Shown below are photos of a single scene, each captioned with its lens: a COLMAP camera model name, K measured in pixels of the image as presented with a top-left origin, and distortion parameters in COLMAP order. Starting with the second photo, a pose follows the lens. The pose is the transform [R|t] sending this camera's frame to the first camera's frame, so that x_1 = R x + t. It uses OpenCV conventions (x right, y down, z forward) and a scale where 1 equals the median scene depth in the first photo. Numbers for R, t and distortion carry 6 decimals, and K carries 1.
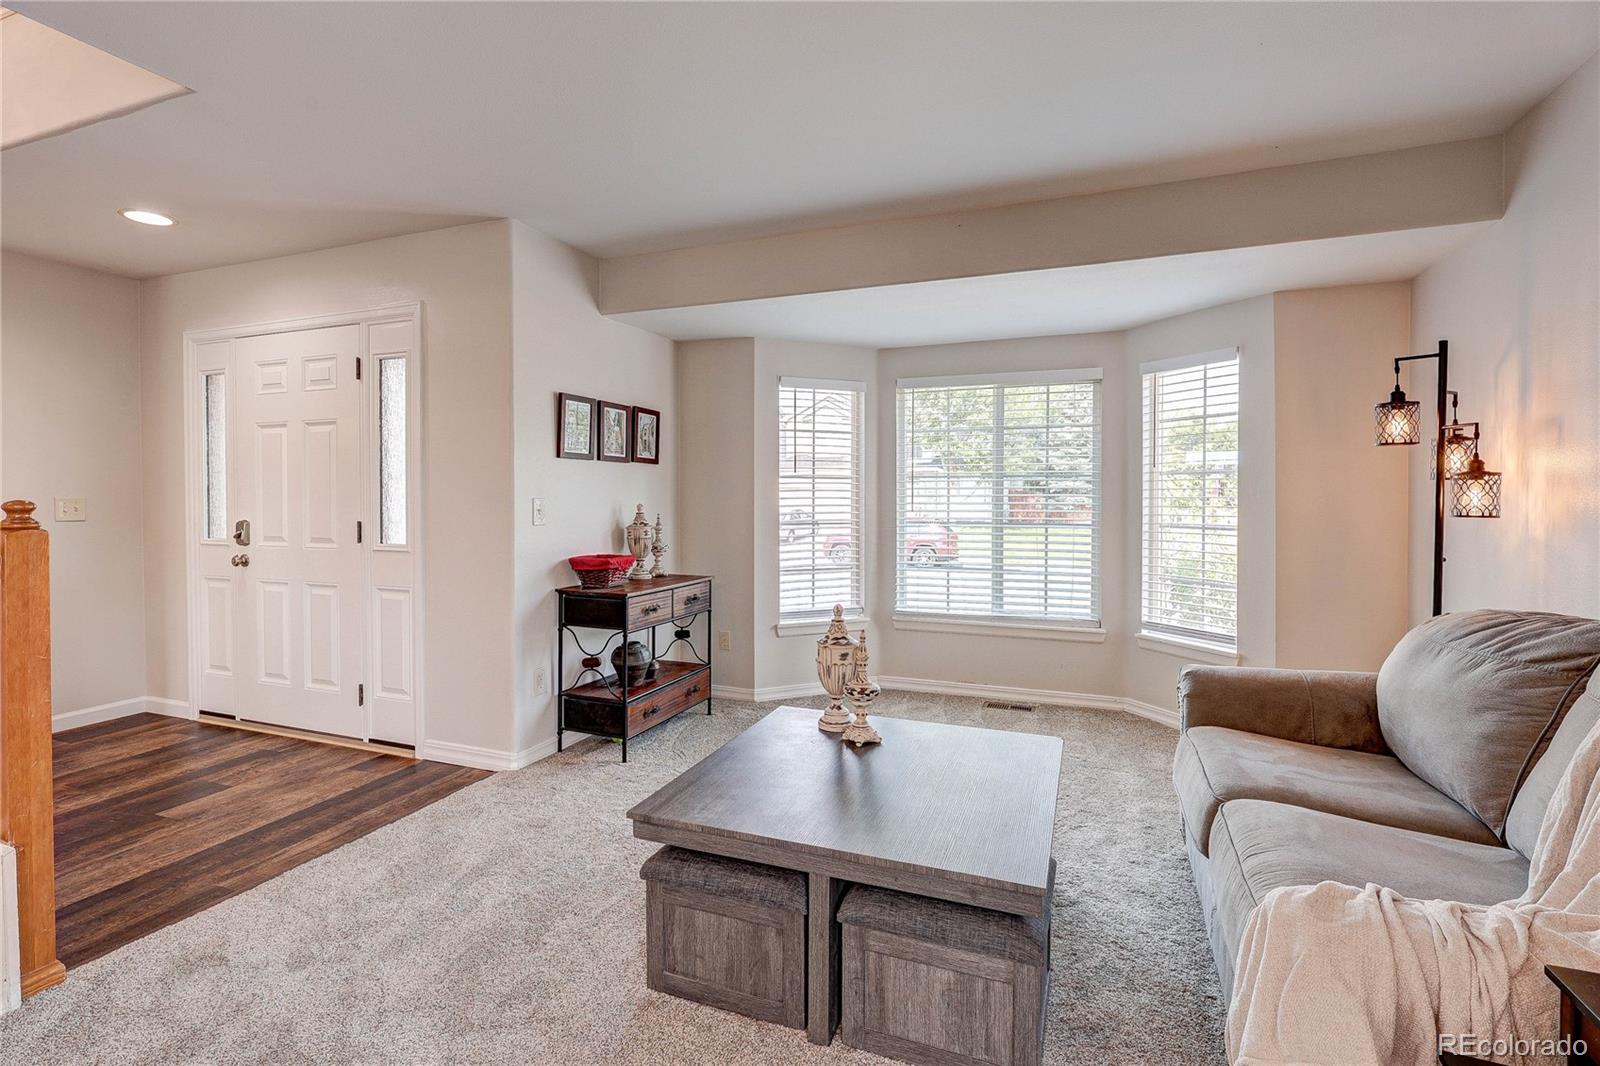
lens RADIAL K [[758.1, 0, 802.4], [0, 758.1, 506.4], [0, 0, 1]] dist [-0.001921, 0.000422]
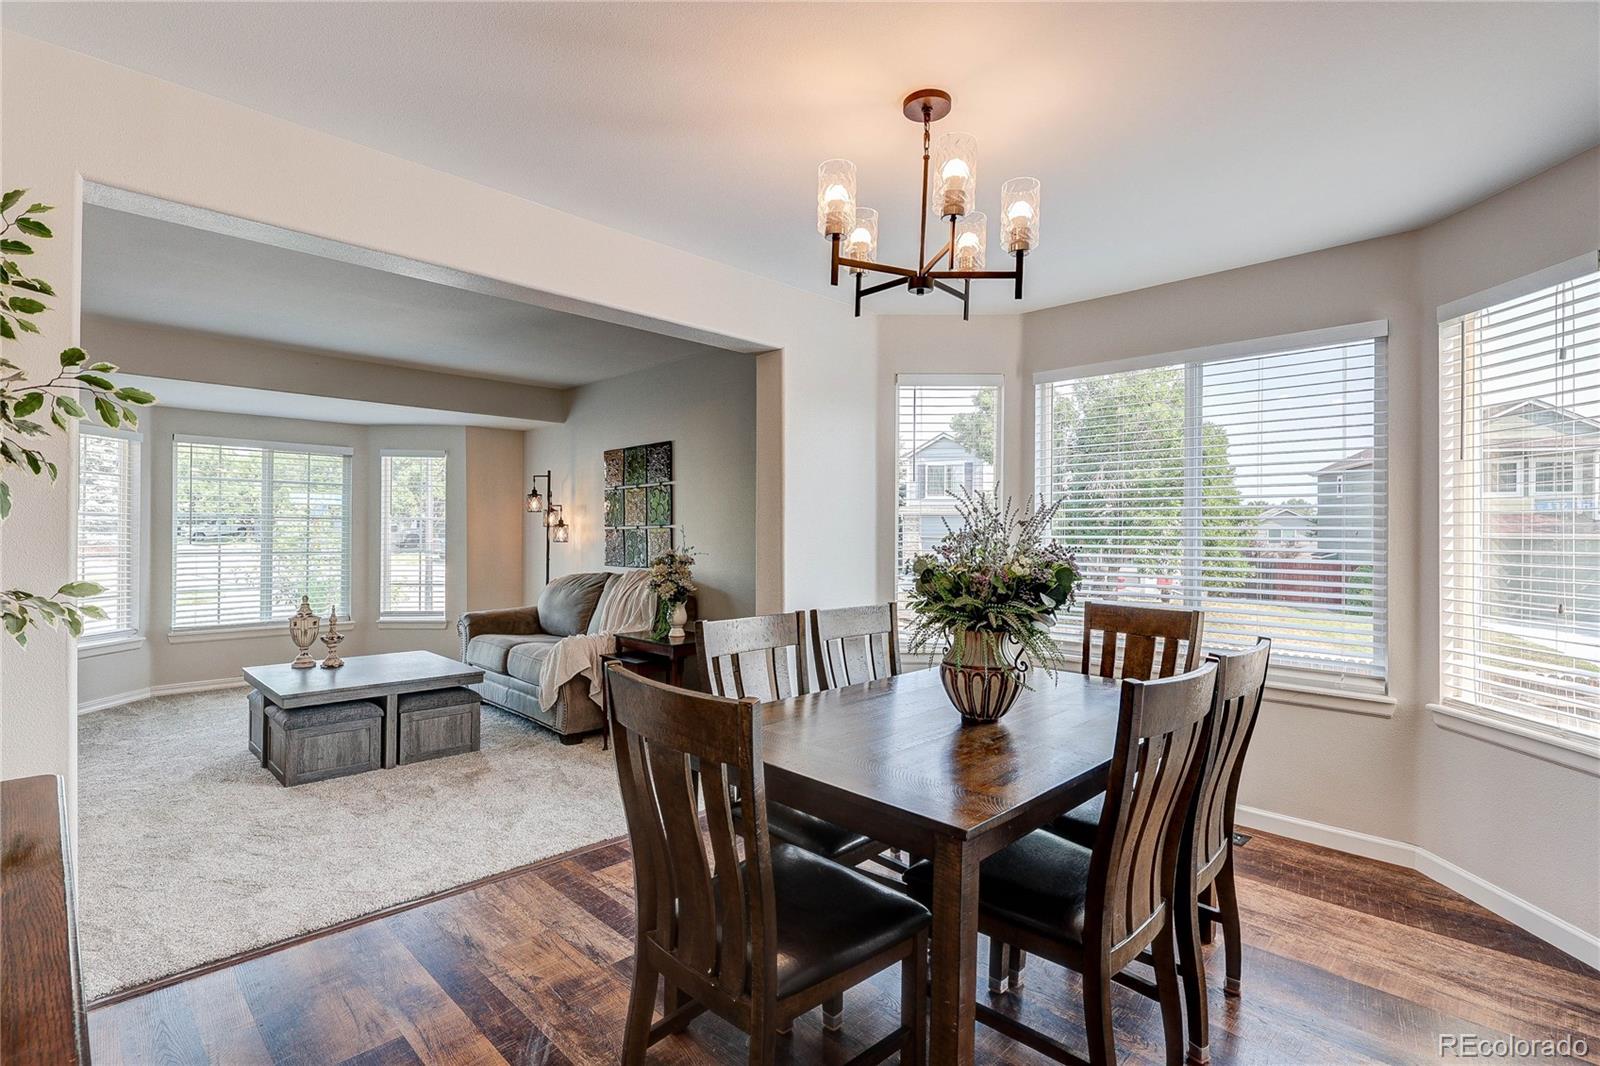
lens RADIAL K [[776.6, 0, 798.2], [0, 776.6, 526.1], [0, 0, 1]] dist [-0.003441, 0.000019]
pose [[0.409673, 0.009639, 0.912182, -0.814351], [0.007774, 0.999871, -0.014056, 0.003028], [-0.912199, 0.012850, 0.409545, -0.558625]]
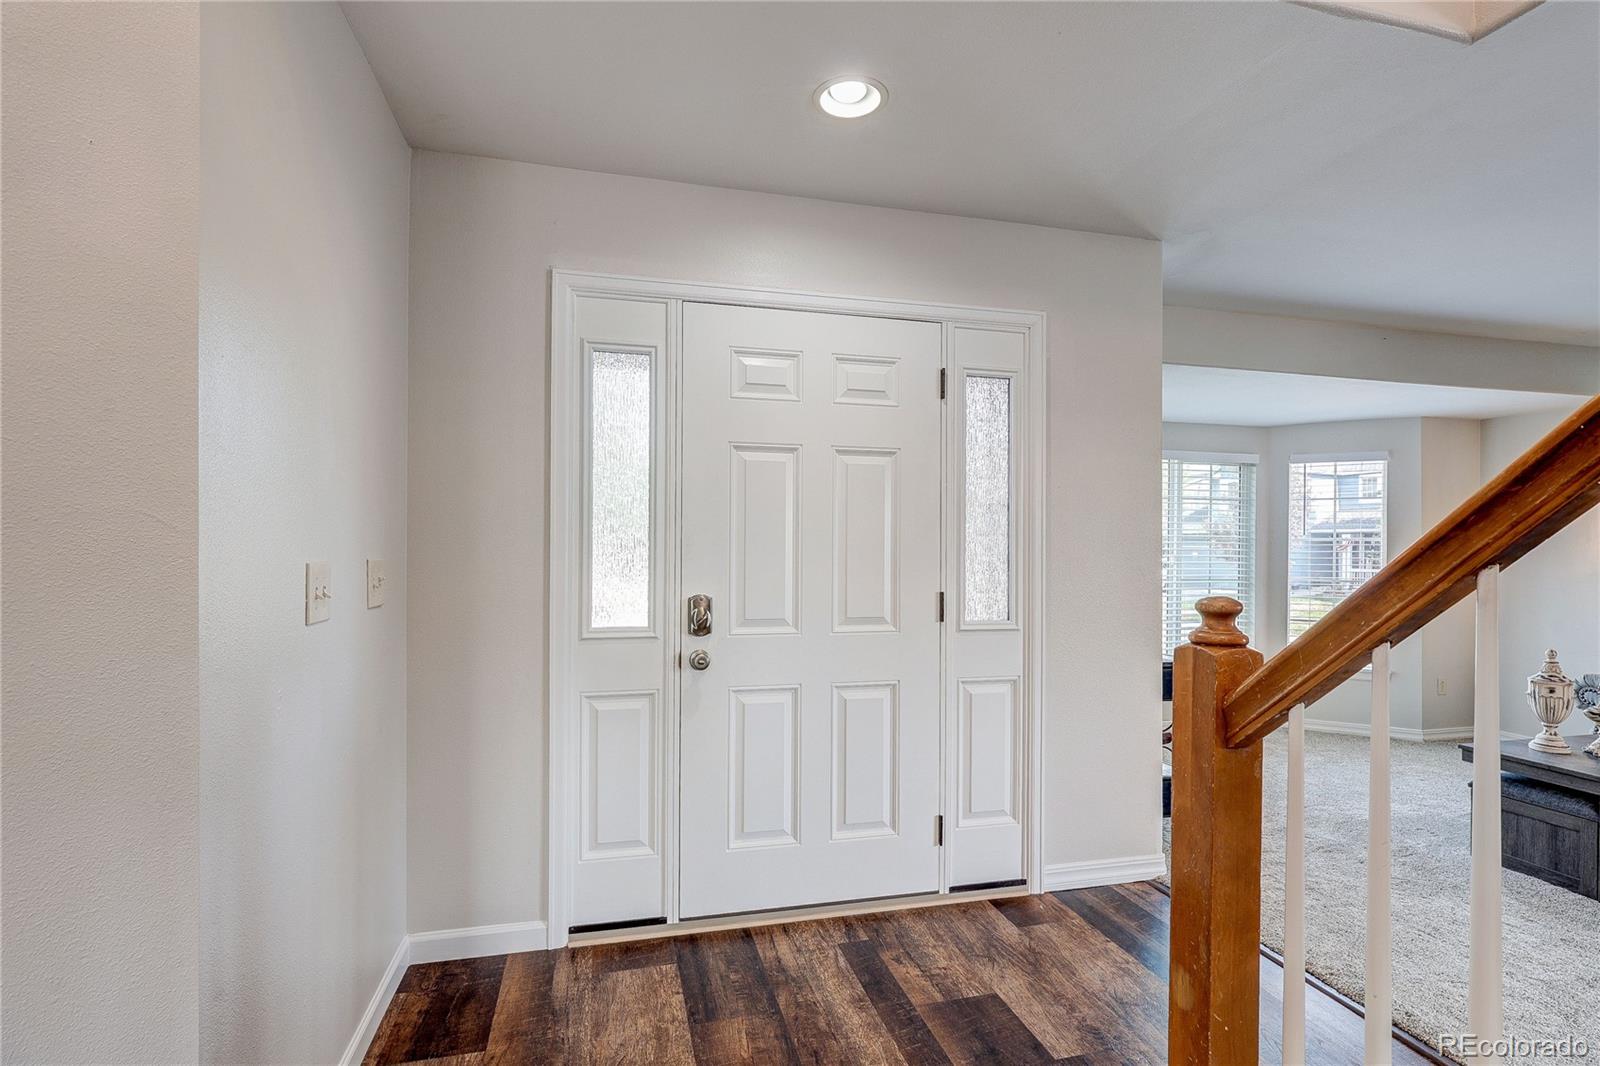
lens RADIAL K [[762.1, 0, 801.7], [0, 762.1, 550.0], [0, 0, 1]] dist [-0.002492, -0.000374]
pose [[0.815629, 0.005677, 0.578548, -1.185010], [0.003909, 0.999875, -0.015322, -0.009999], [-0.578562, 0.014758, 0.815505, 0.504826]]
